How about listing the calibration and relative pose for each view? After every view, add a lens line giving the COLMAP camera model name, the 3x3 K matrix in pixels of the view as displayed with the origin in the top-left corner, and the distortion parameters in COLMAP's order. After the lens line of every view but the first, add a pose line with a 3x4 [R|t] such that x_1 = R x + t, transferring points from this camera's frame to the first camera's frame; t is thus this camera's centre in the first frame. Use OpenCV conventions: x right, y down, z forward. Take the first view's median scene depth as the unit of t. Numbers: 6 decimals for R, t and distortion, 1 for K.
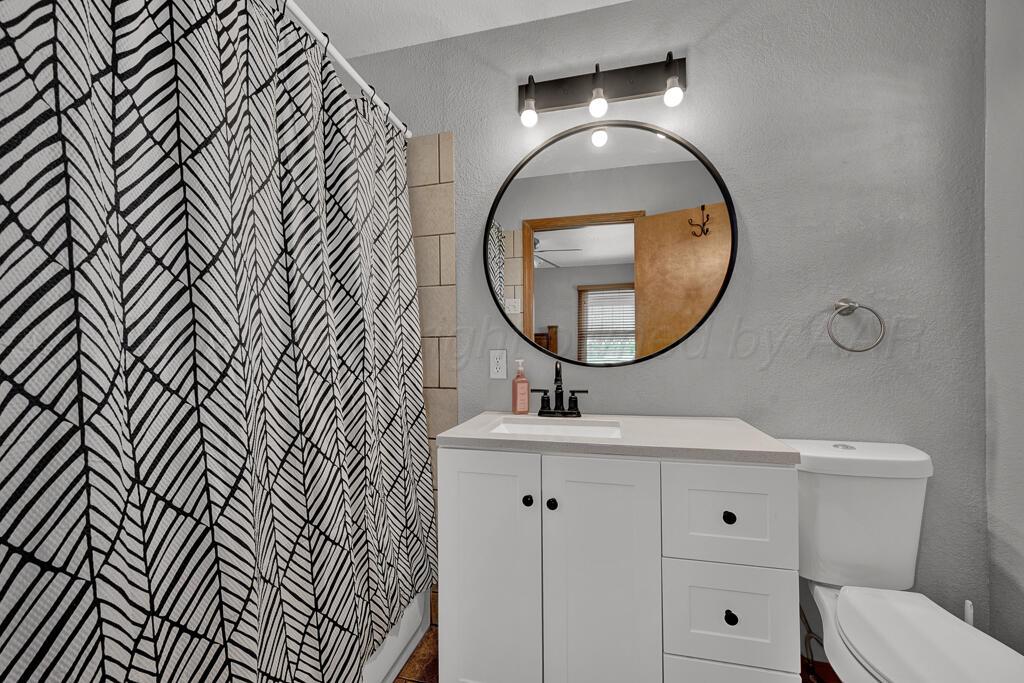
lens RADIAL K [[401.2, 0, 512.1], [0, 401.2, 341.5], [0, 0, 1]] dist [-0.002422, 0.000144]
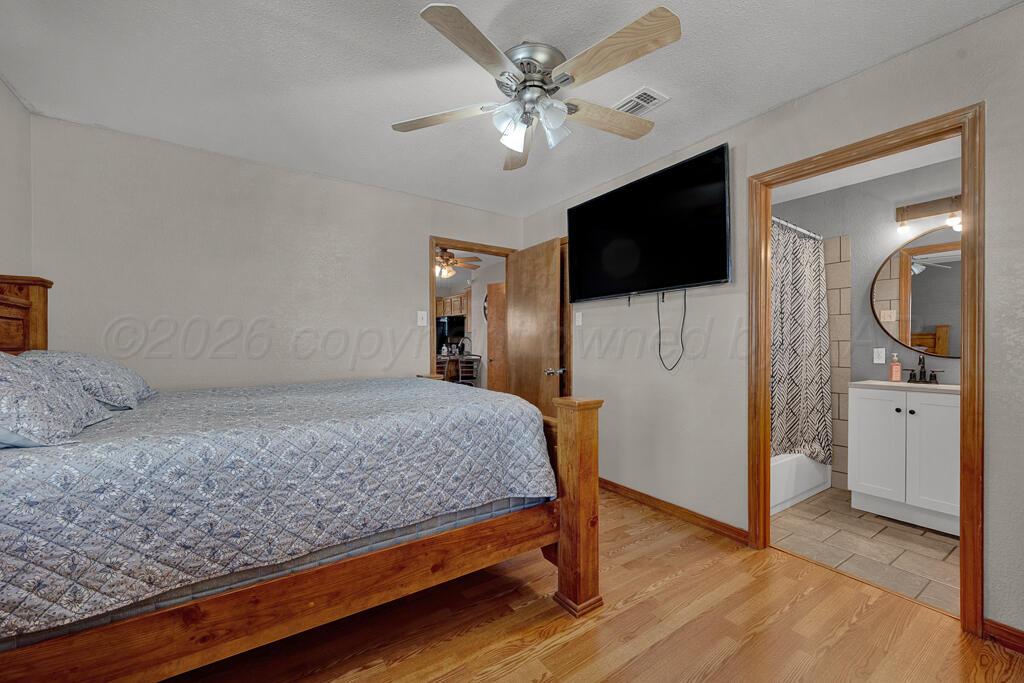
lens RADIAL K [[401.2, 0, 509.6], [0, 401.2, 344.8], [0, 0, 1]] dist [-0.002422, 0.000144]
pose [[0.734089, 0.016606, -0.678851, -0.036339], [-0.010735, 0.999860, 0.012850, -0.001904], [0.678969, -0.002146, 0.734164, -1.734763]]
